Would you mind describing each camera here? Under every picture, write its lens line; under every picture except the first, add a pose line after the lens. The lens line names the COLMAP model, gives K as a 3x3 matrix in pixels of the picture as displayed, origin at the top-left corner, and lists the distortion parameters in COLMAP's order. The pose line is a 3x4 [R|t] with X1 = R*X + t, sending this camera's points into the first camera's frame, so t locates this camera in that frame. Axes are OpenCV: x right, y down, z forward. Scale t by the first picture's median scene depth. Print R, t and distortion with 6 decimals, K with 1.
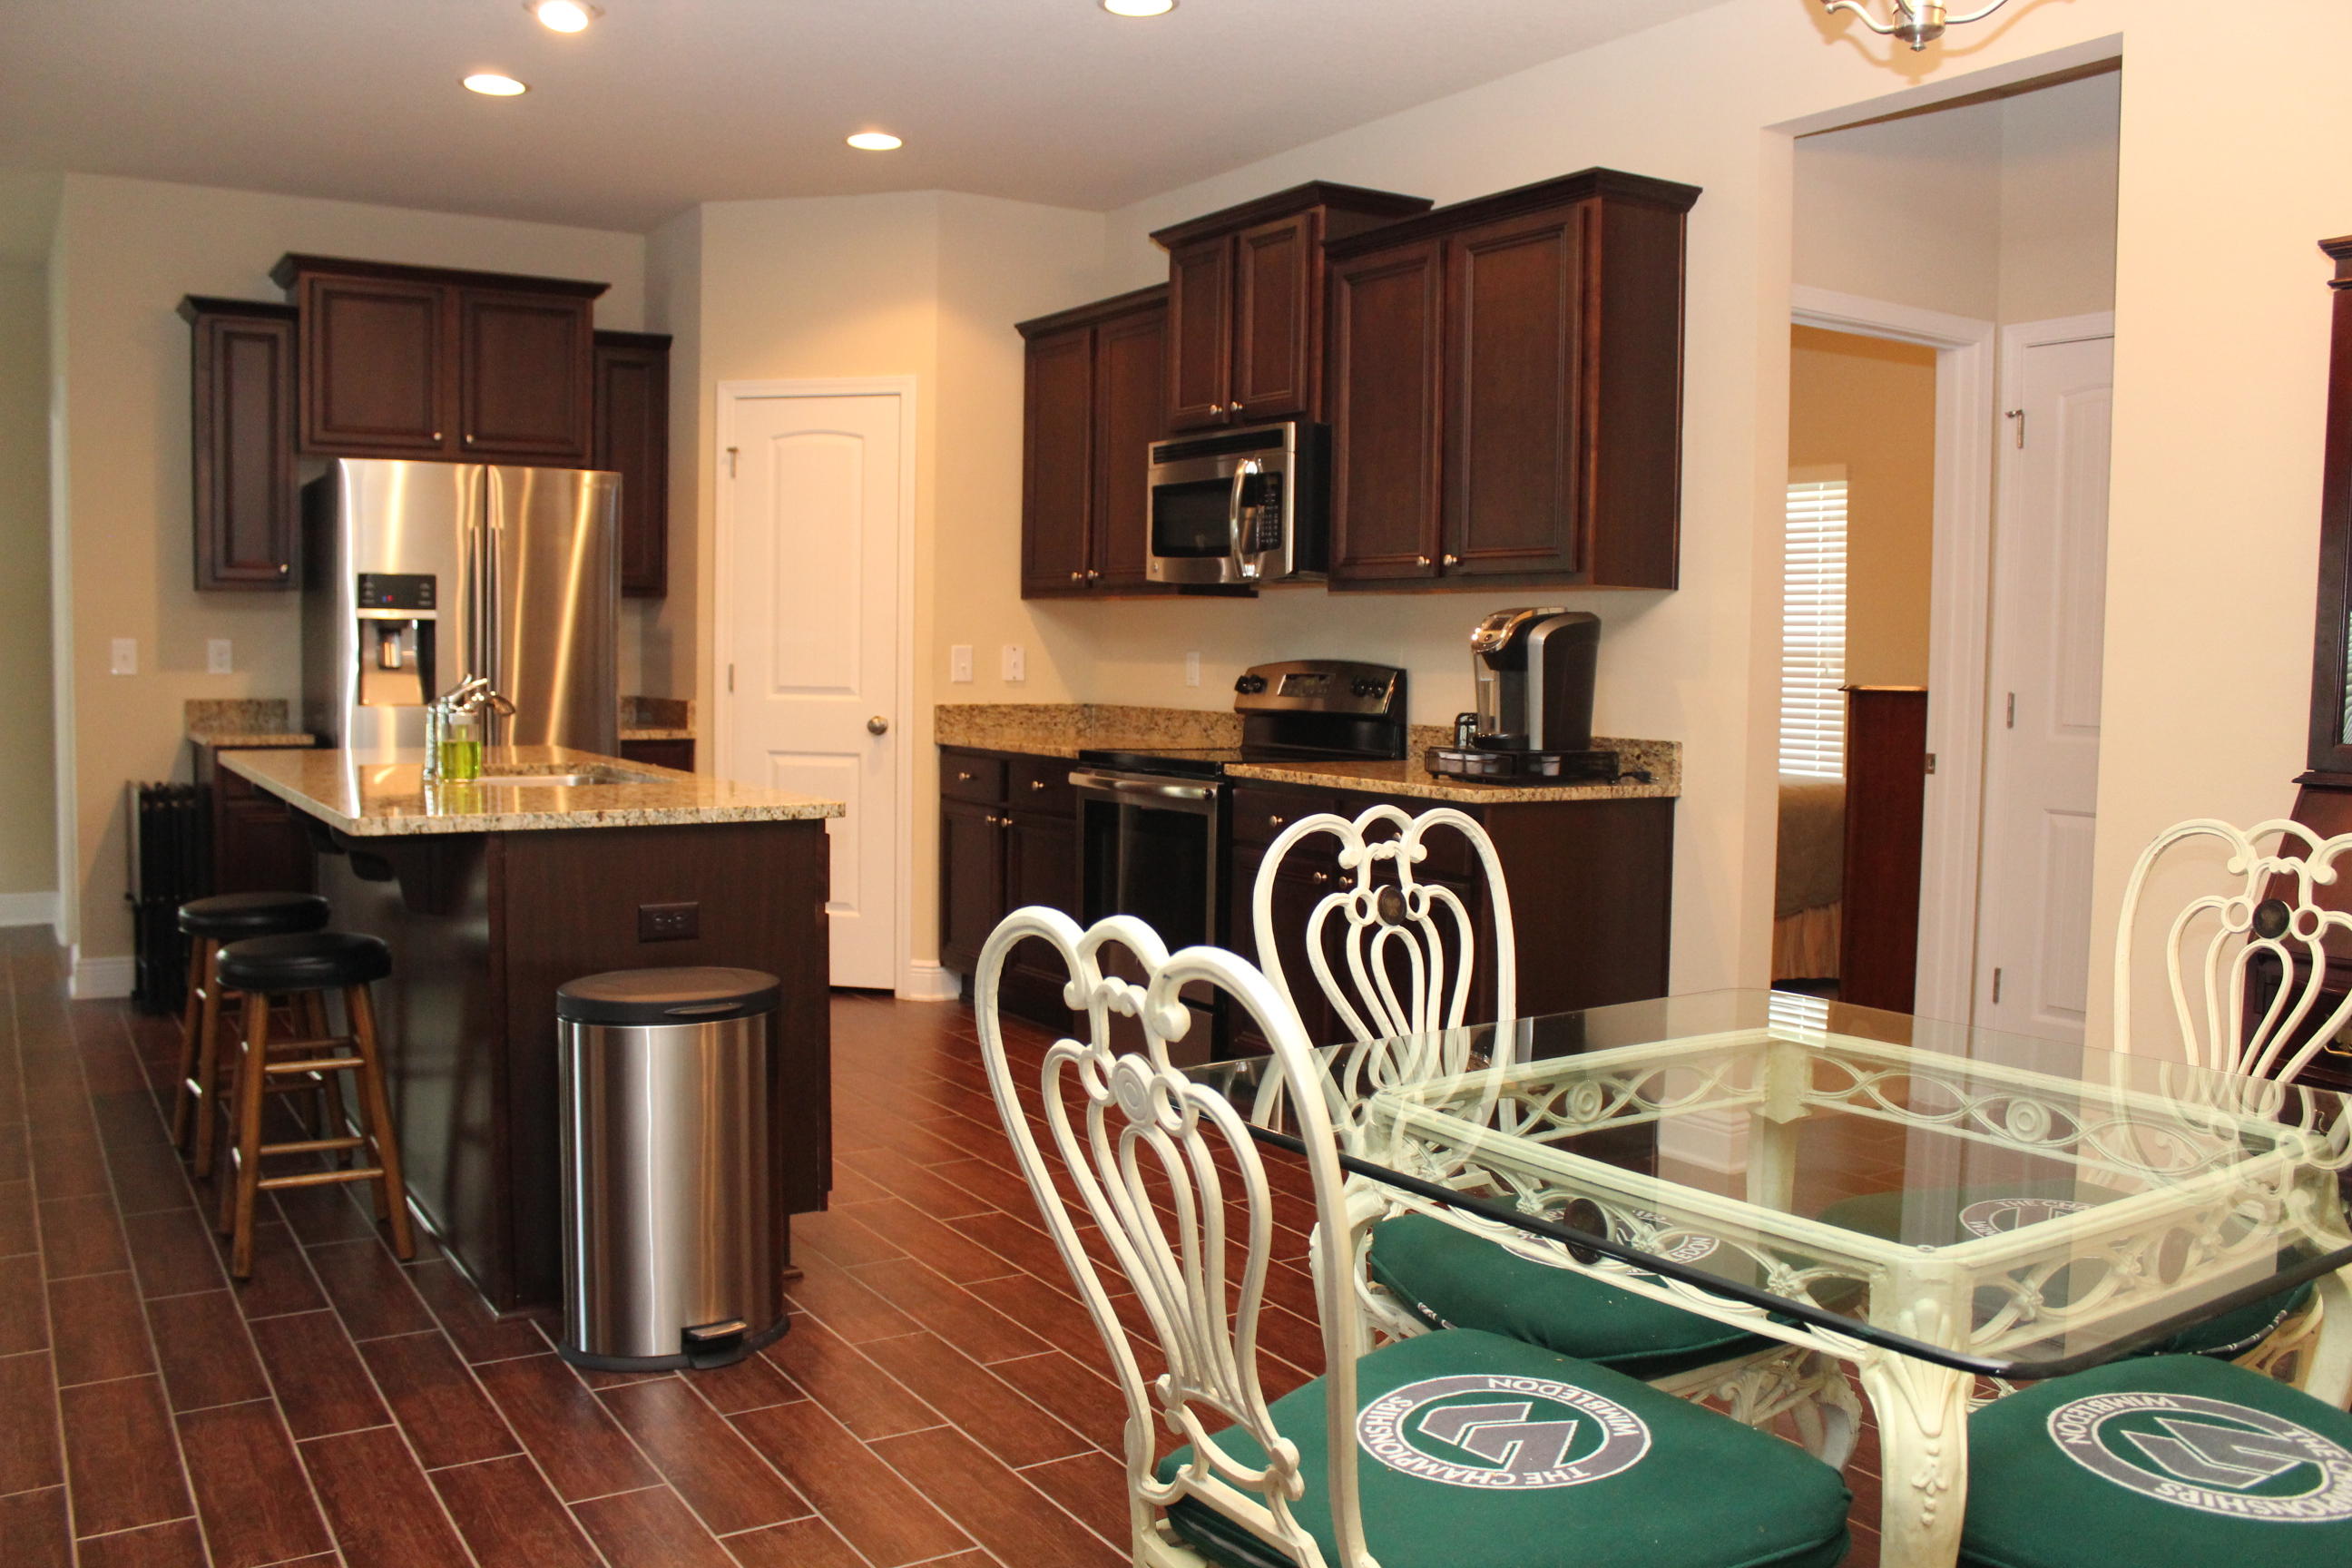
lens RADIAL K [[1967.3, 0, 1176.0], [0, 1967.3, 784.0], [0, 0, 1]] dist [-0.165327, 0.153966]
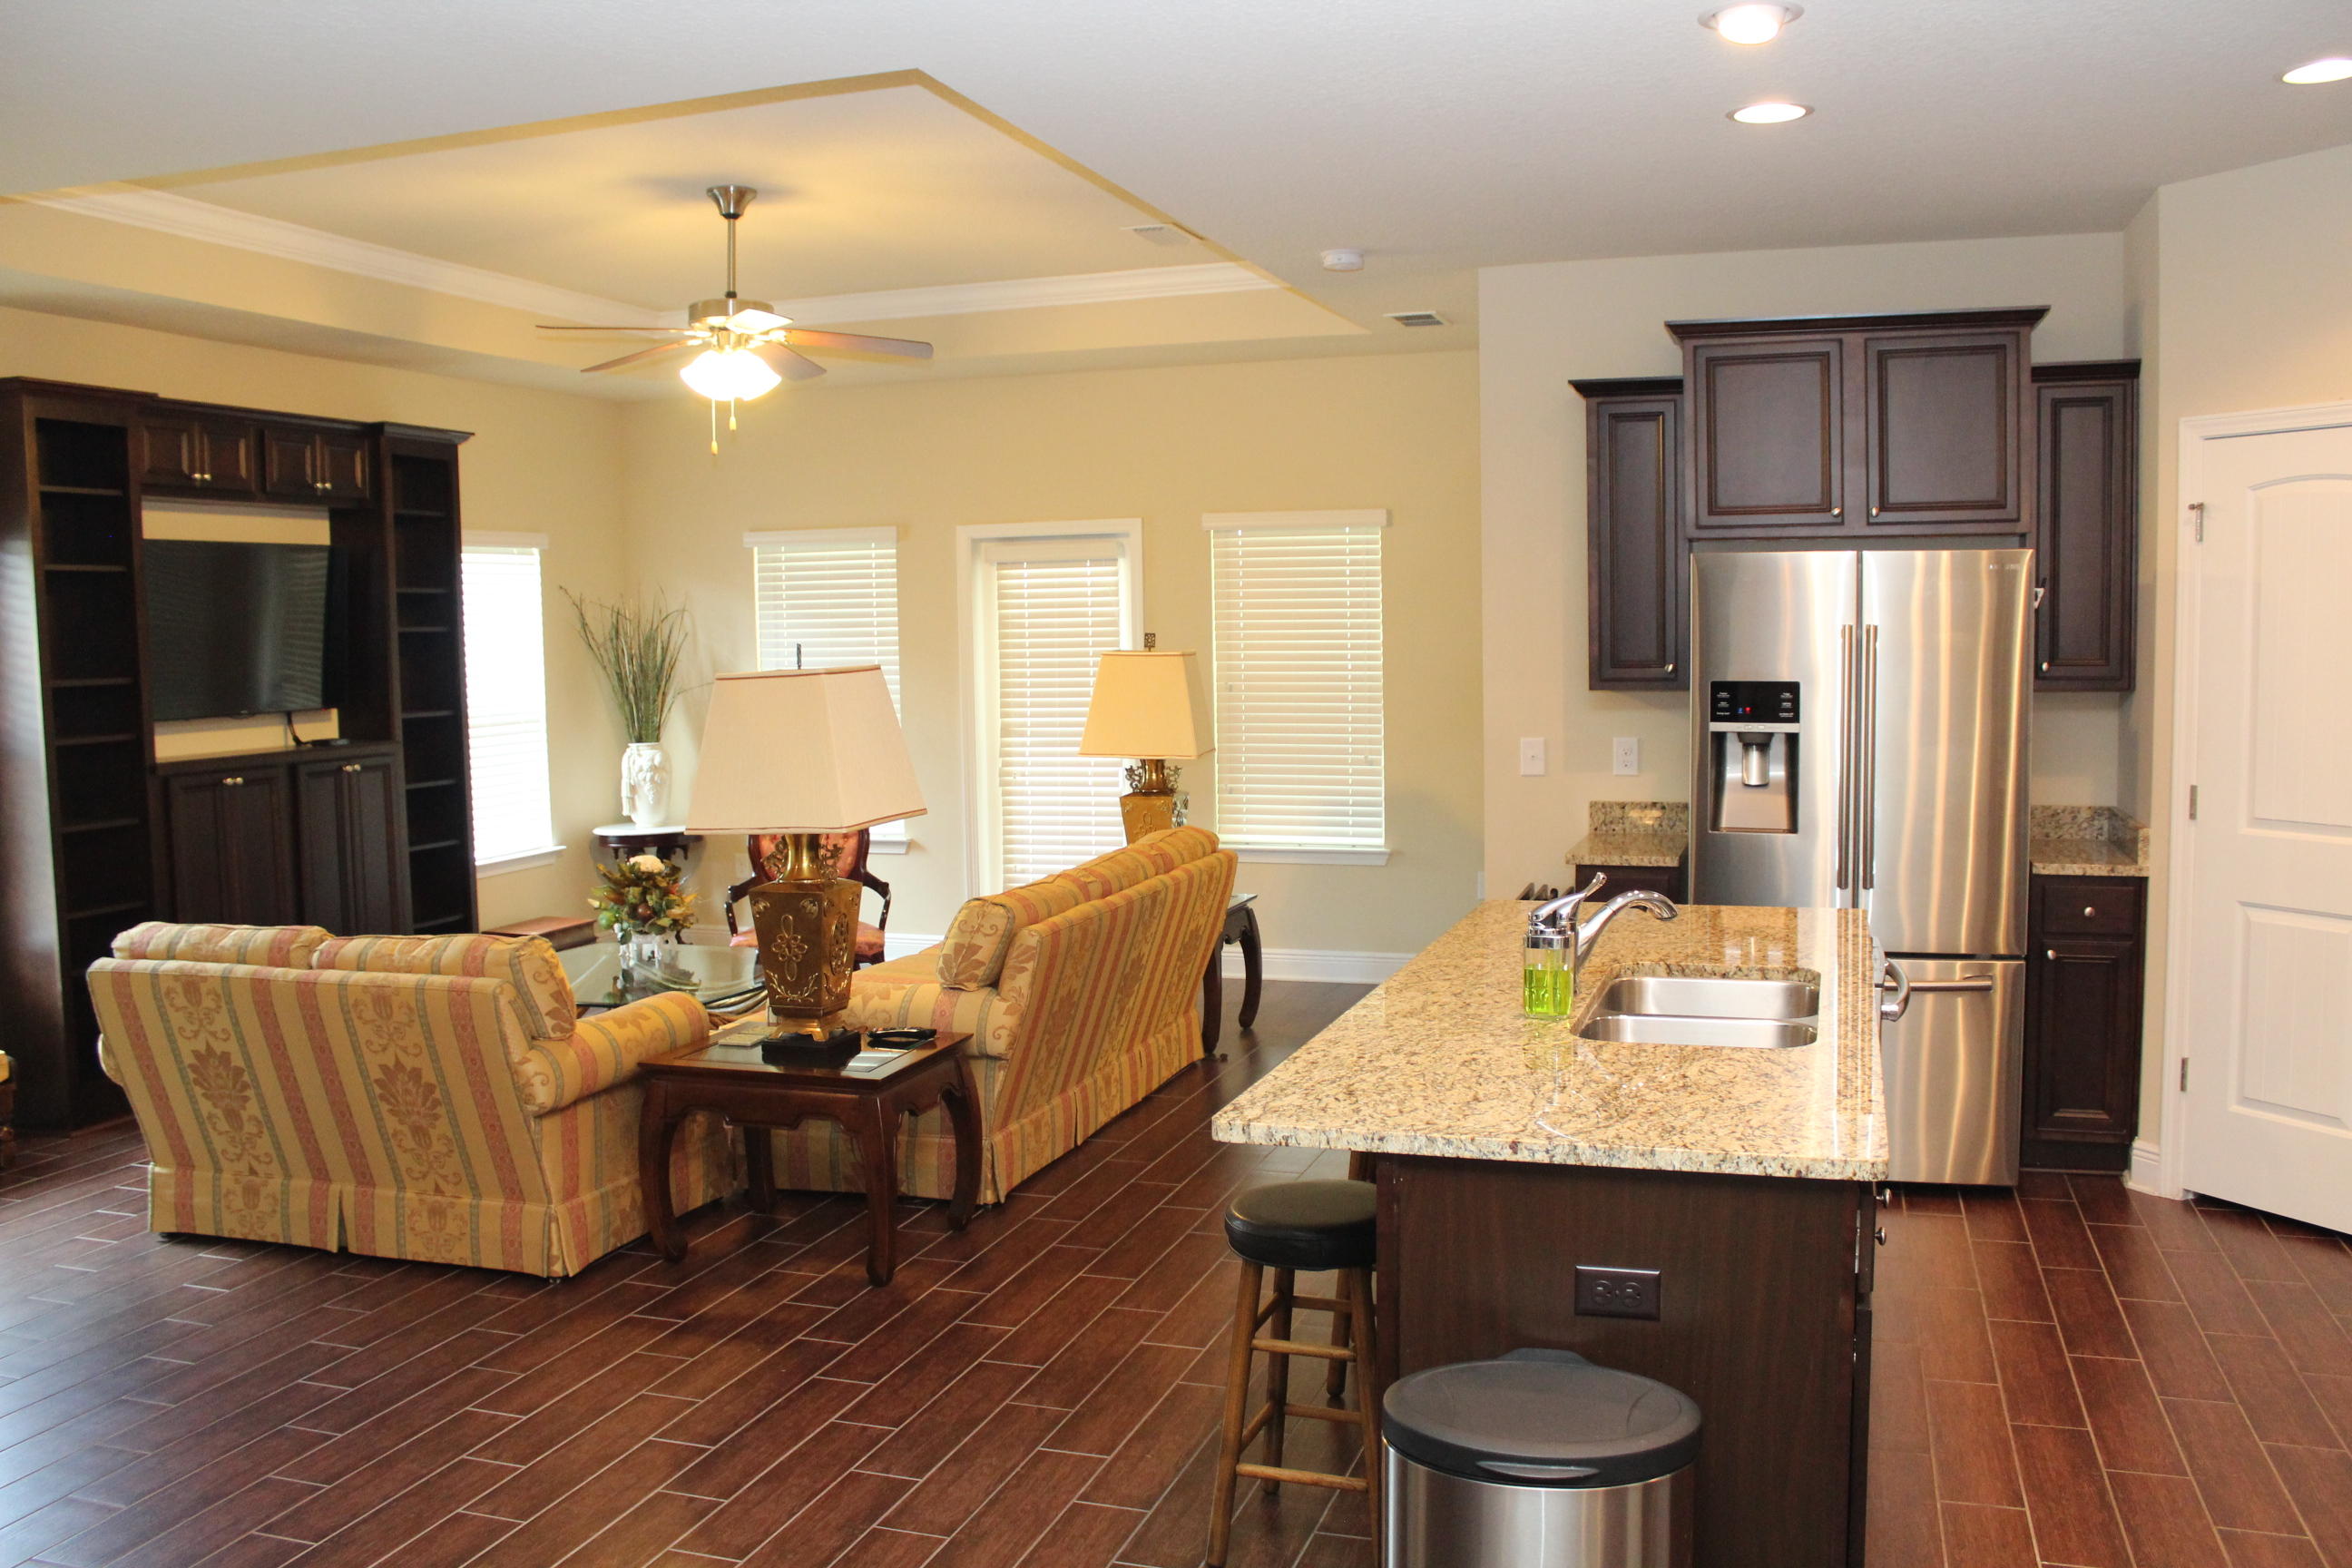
lens RADIAL K [[1967.3, 0, 1176.0], [0, 1967.3, 784.0], [0, 0, 1]] dist [-0.165327, 0.153966]
pose [[0.633472, 0.038193, -0.772822, 0.101787], [-0.028736, 0.999253, 0.025828, -0.072664], [0.773232, 0.005846, 0.634097, 0.222178]]
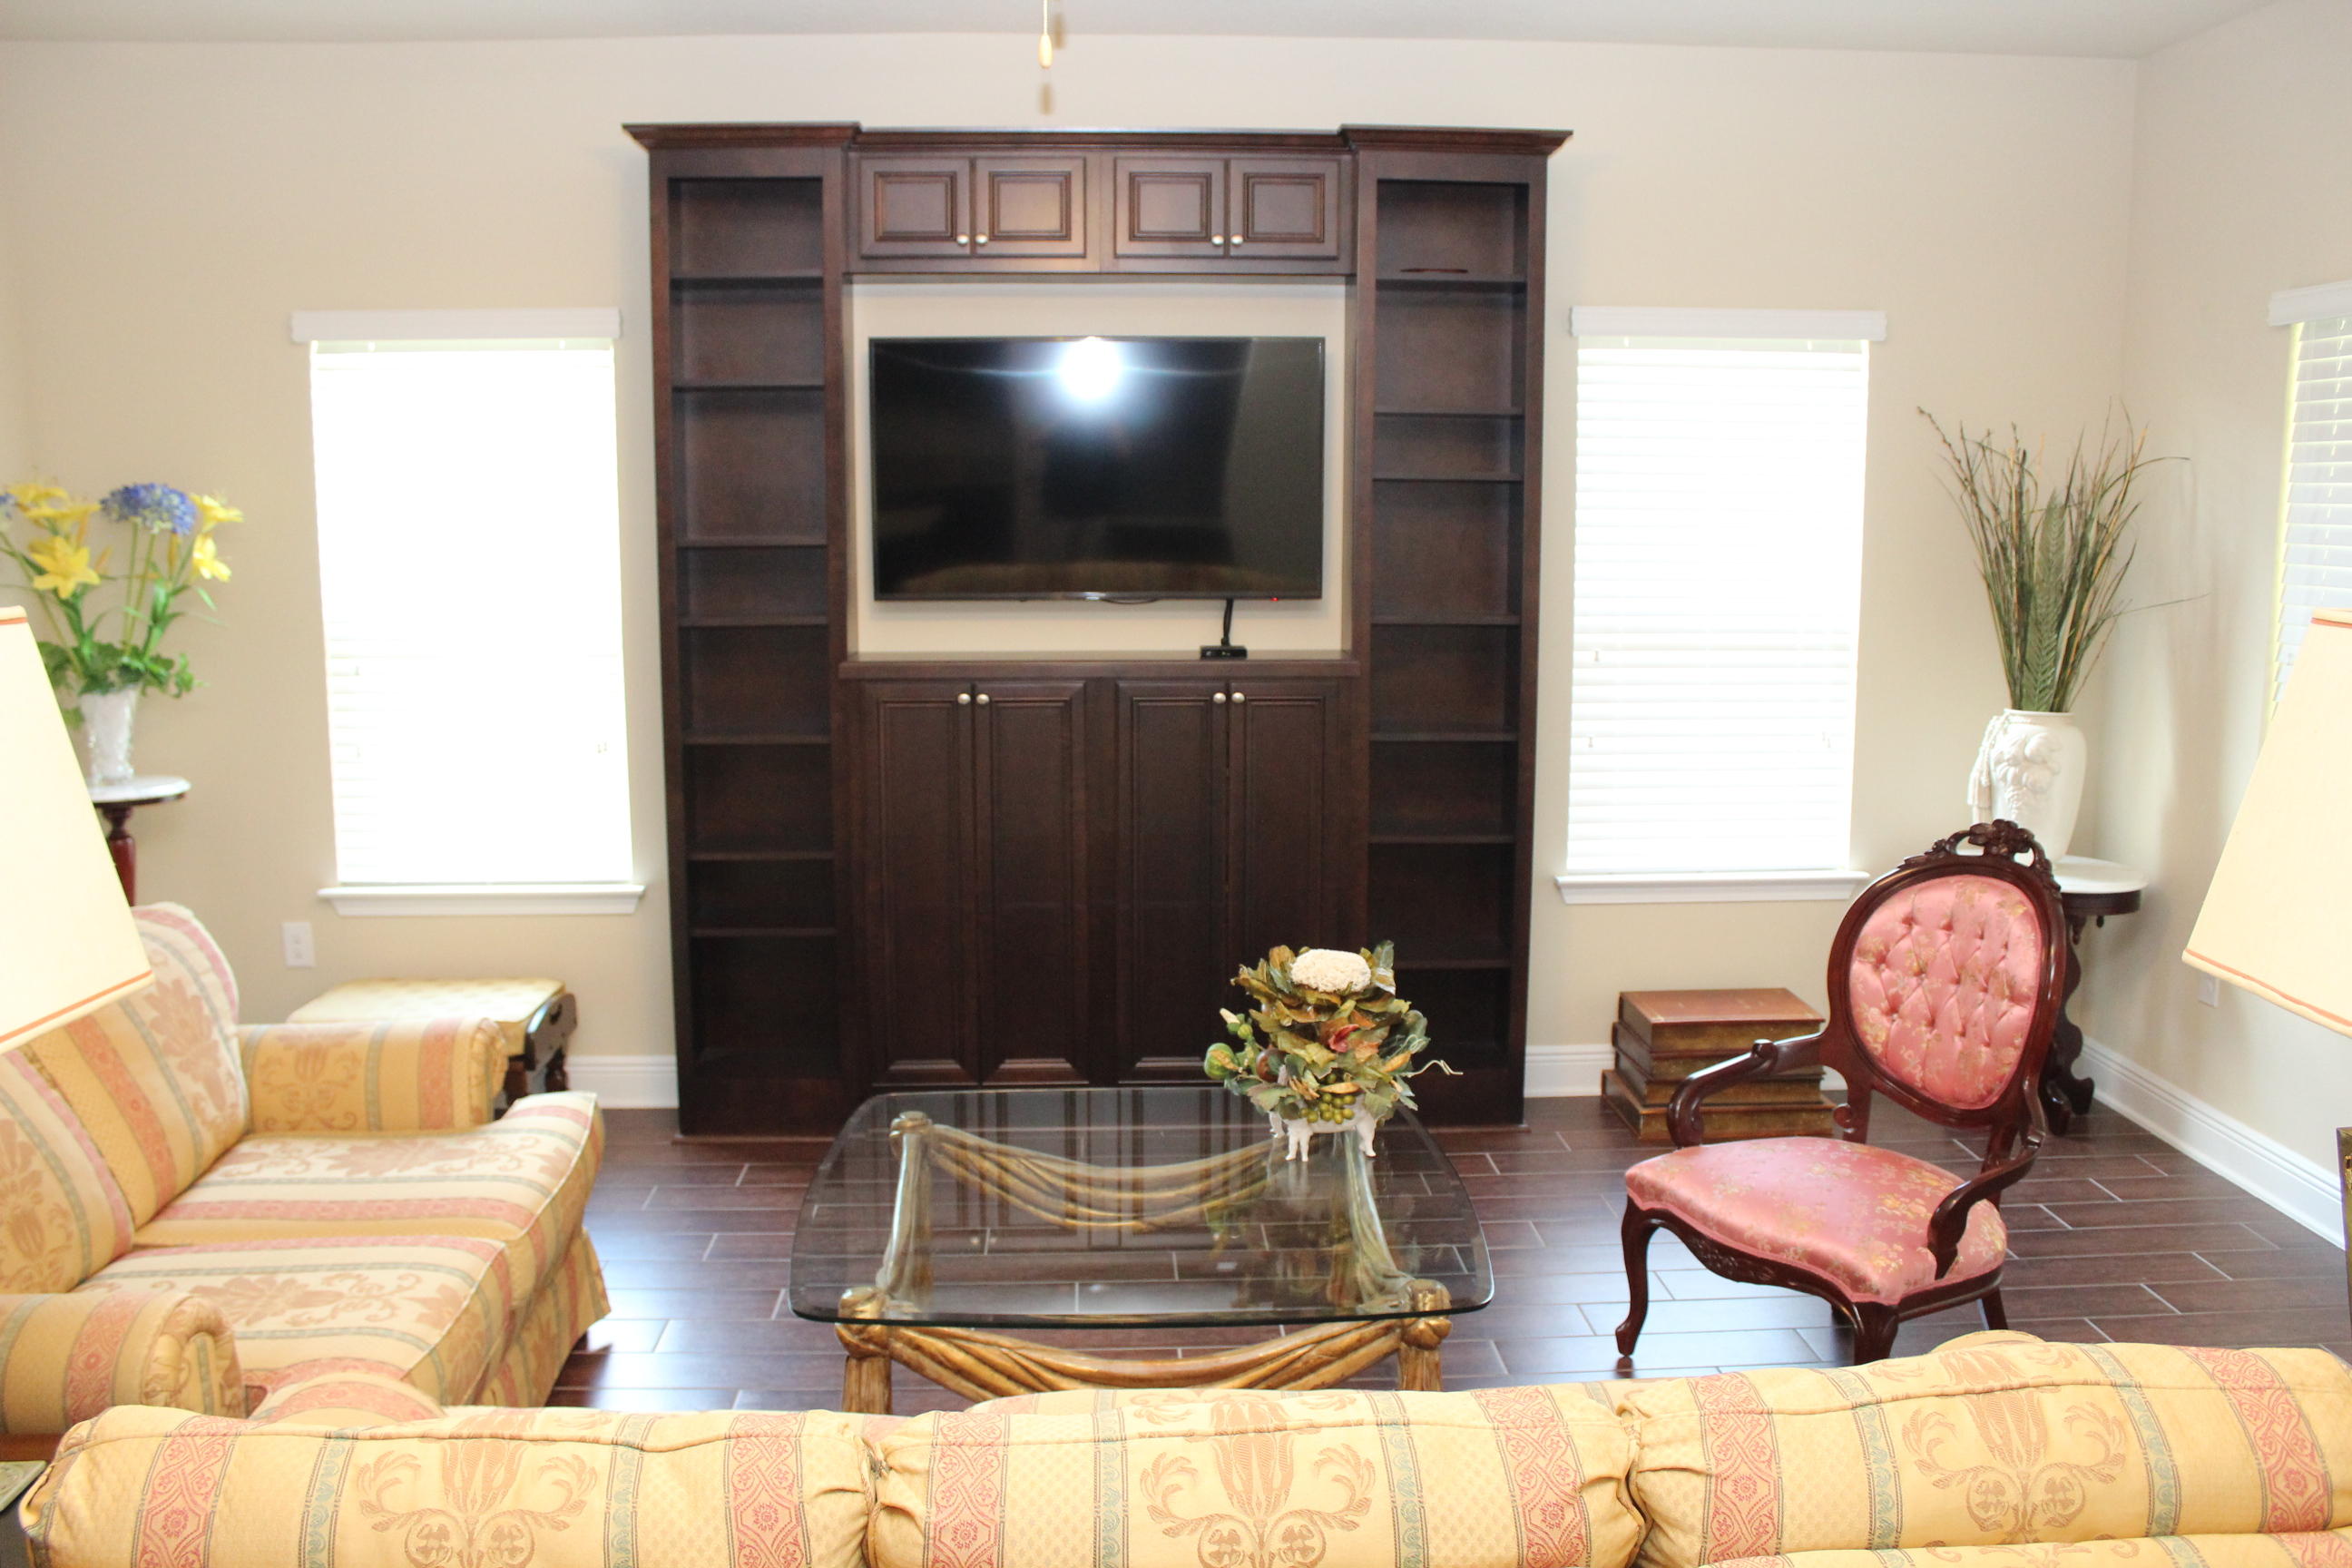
lens RADIAL K [[1967.3, 0, 1176.0], [0, 1967.3, 784.0], [0, 0, 1]] dist [-0.165327, 0.153966]
pose [[-0.503818, 0.113112, -0.856372, -0.320778], [-0.070243, 0.982741, 0.171129, -0.116640], [0.860949, 0.146372, -0.487178, 0.749300]]
